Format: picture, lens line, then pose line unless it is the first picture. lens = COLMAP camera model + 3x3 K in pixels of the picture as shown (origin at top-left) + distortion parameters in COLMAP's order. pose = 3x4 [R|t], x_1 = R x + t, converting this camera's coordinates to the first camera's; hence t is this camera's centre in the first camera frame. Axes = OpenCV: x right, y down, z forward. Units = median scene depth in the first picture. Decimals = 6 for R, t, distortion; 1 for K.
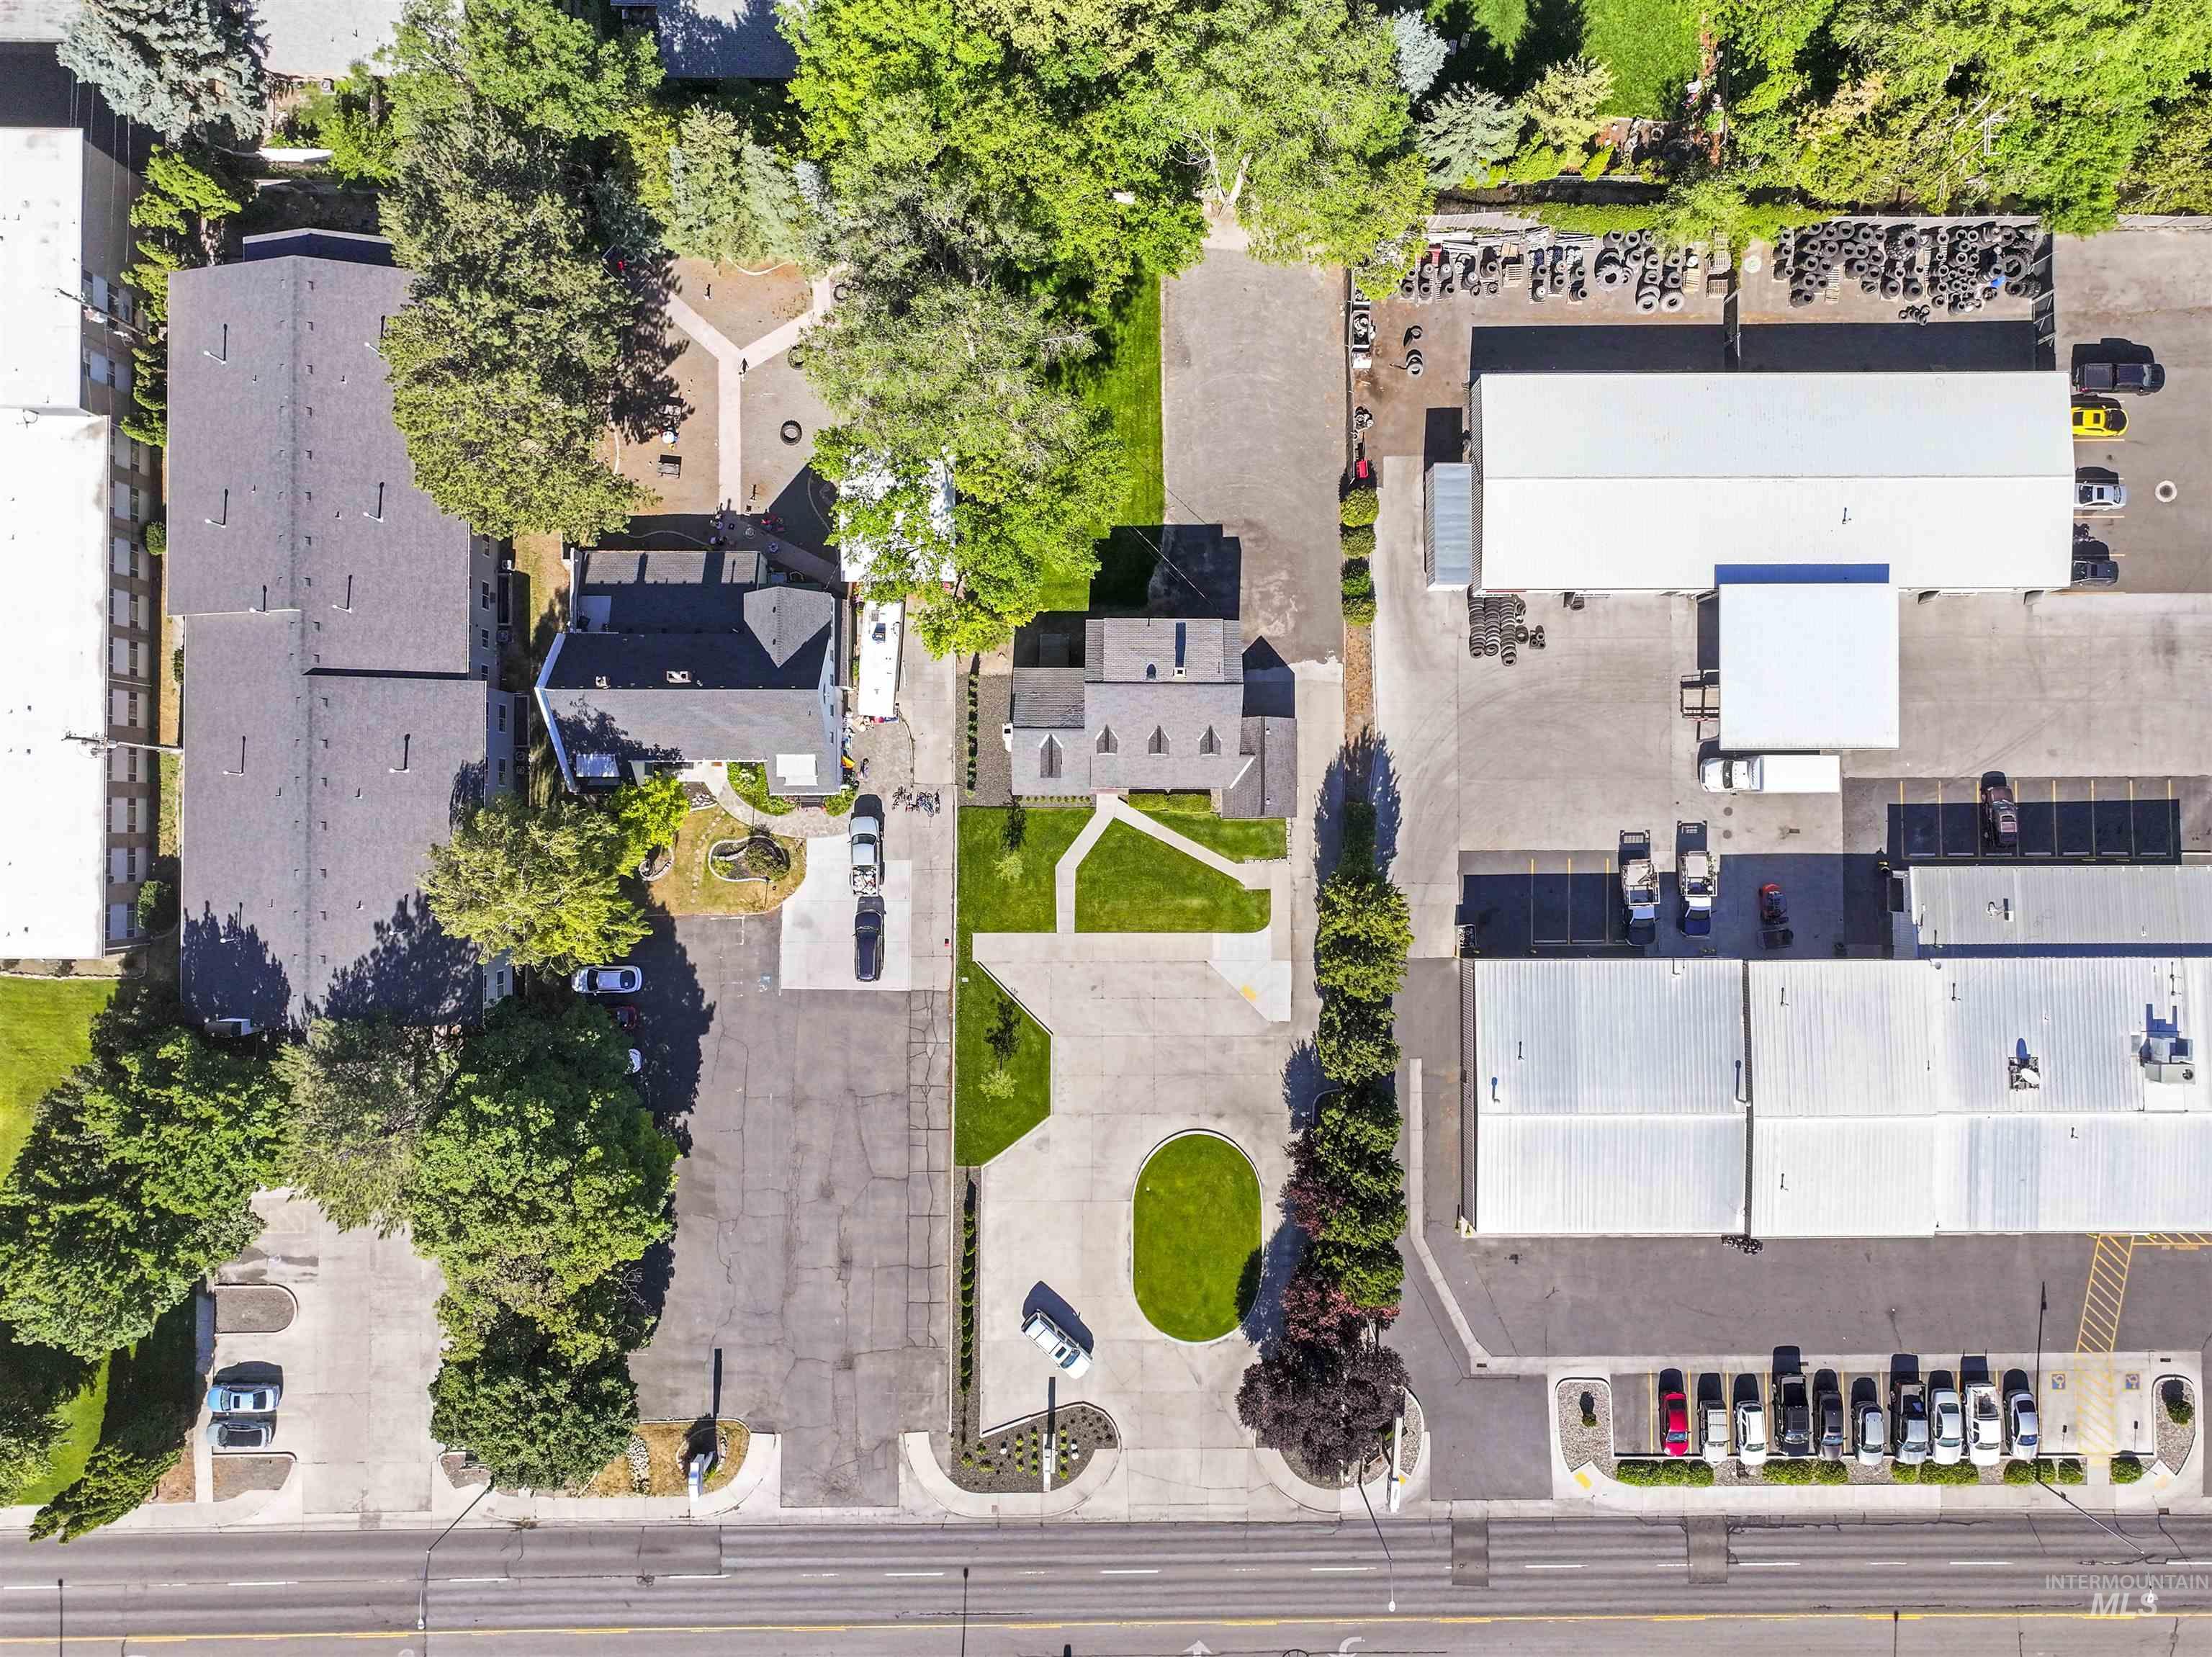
lens RADIAL K [[1575.1, 0, 1115.3], [0, 1575.1, 824.7], [0, 0, 1]] dist [0.000774, 0.001830]
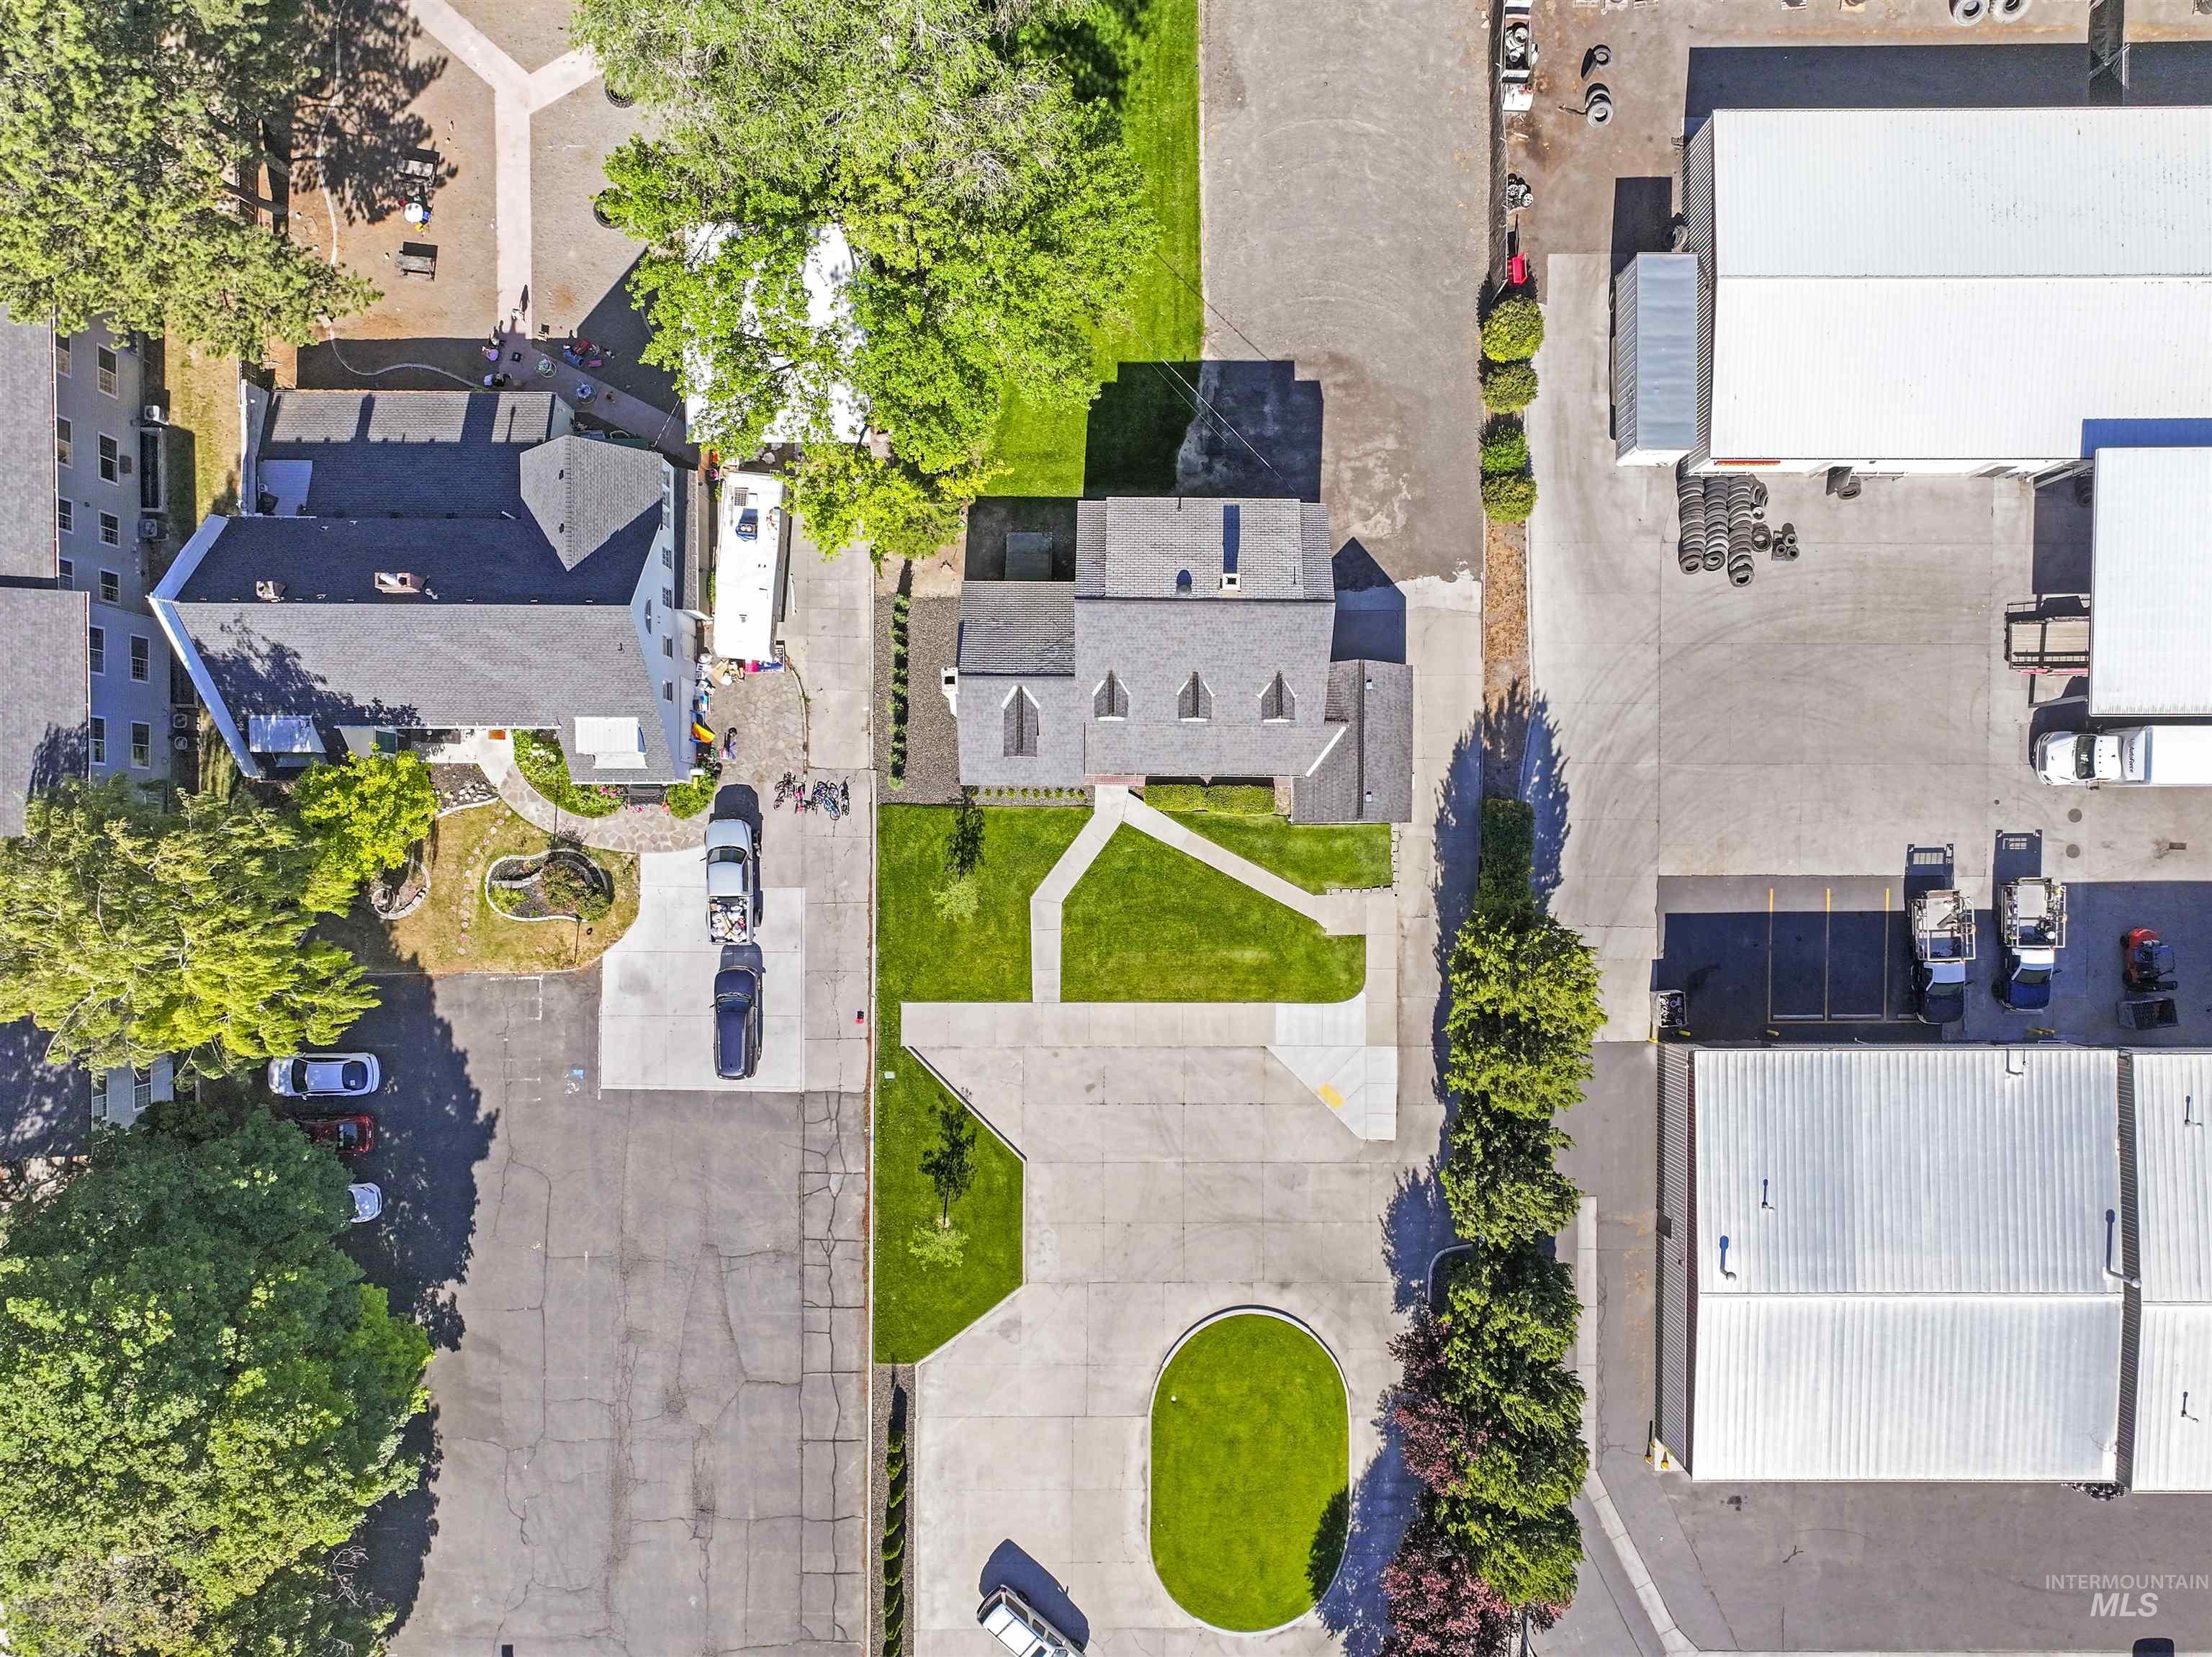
lens RADIAL K [[1554.9, 0, 1109.0], [0, 1554.9, 745.4], [0, 0, 1]] dist [-0.002447, -0.001206]
pose [[0.999948, 0.002336, -0.009915, -0.000058], [-0.002933, 0.998156, -0.060627, 0.002626], [0.009756, 0.060653, 0.998111, 0.372915]]
